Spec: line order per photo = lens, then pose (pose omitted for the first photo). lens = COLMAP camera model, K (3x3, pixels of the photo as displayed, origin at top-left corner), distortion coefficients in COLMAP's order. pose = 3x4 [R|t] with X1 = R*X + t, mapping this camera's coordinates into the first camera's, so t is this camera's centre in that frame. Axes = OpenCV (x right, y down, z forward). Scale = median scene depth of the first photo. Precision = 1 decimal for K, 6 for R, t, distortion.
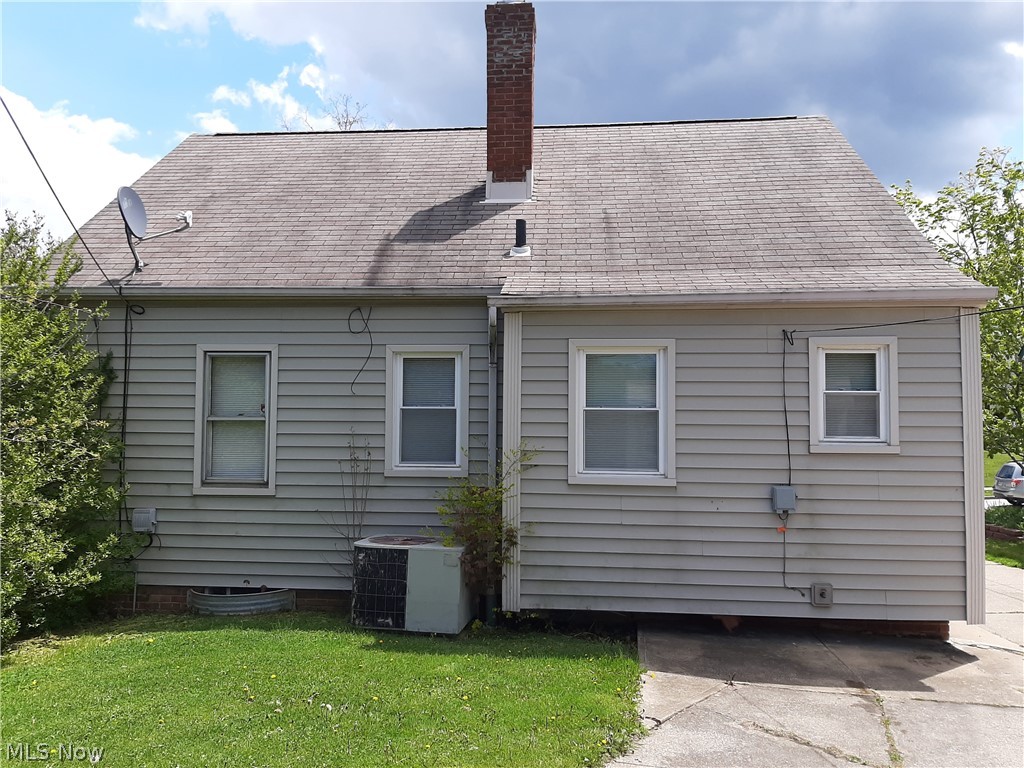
lens RADIAL K [[795.8, 0, 512.0], [0, 795.8, 384.0], [0, 0, 1]] dist [0.108262, -0.204088]
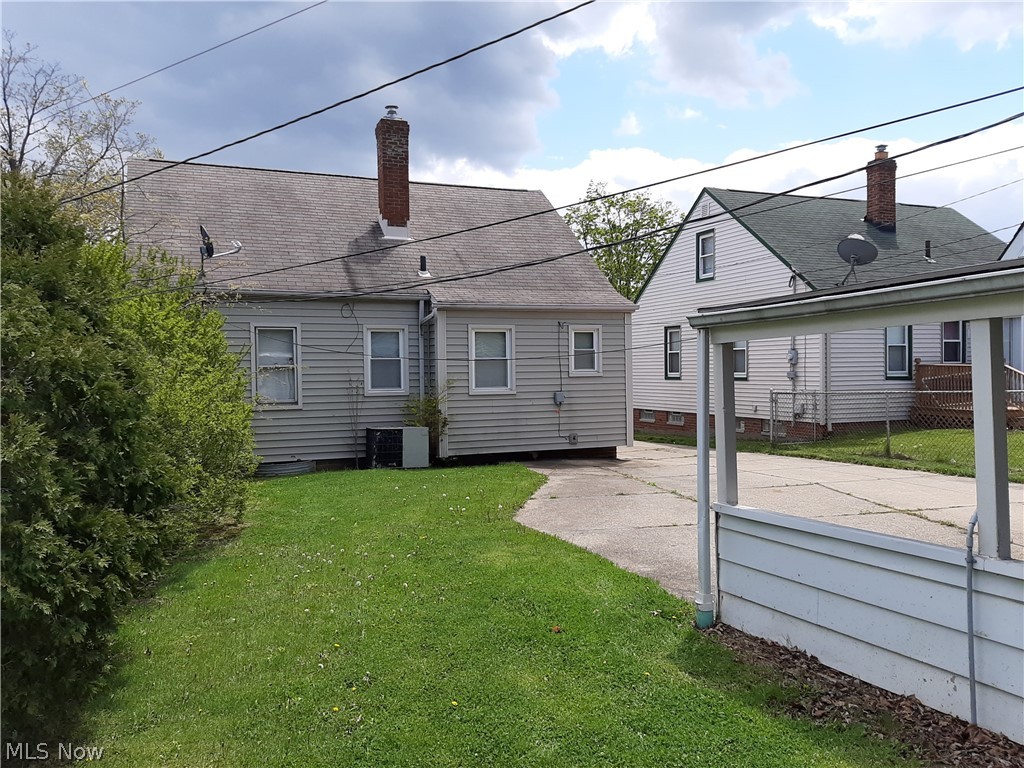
lens RADIAL K [[795.8, 0, 512.0], [0, 795.8, 384.0], [0, 0, 1]] dist [0.108262, -0.204088]
pose [[0.883965, -0.028116, 0.466707, -0.721761], [-0.005278, 0.997527, 0.070091, -0.043789], [-0.467523, -0.064421, 0.881630, -0.789790]]
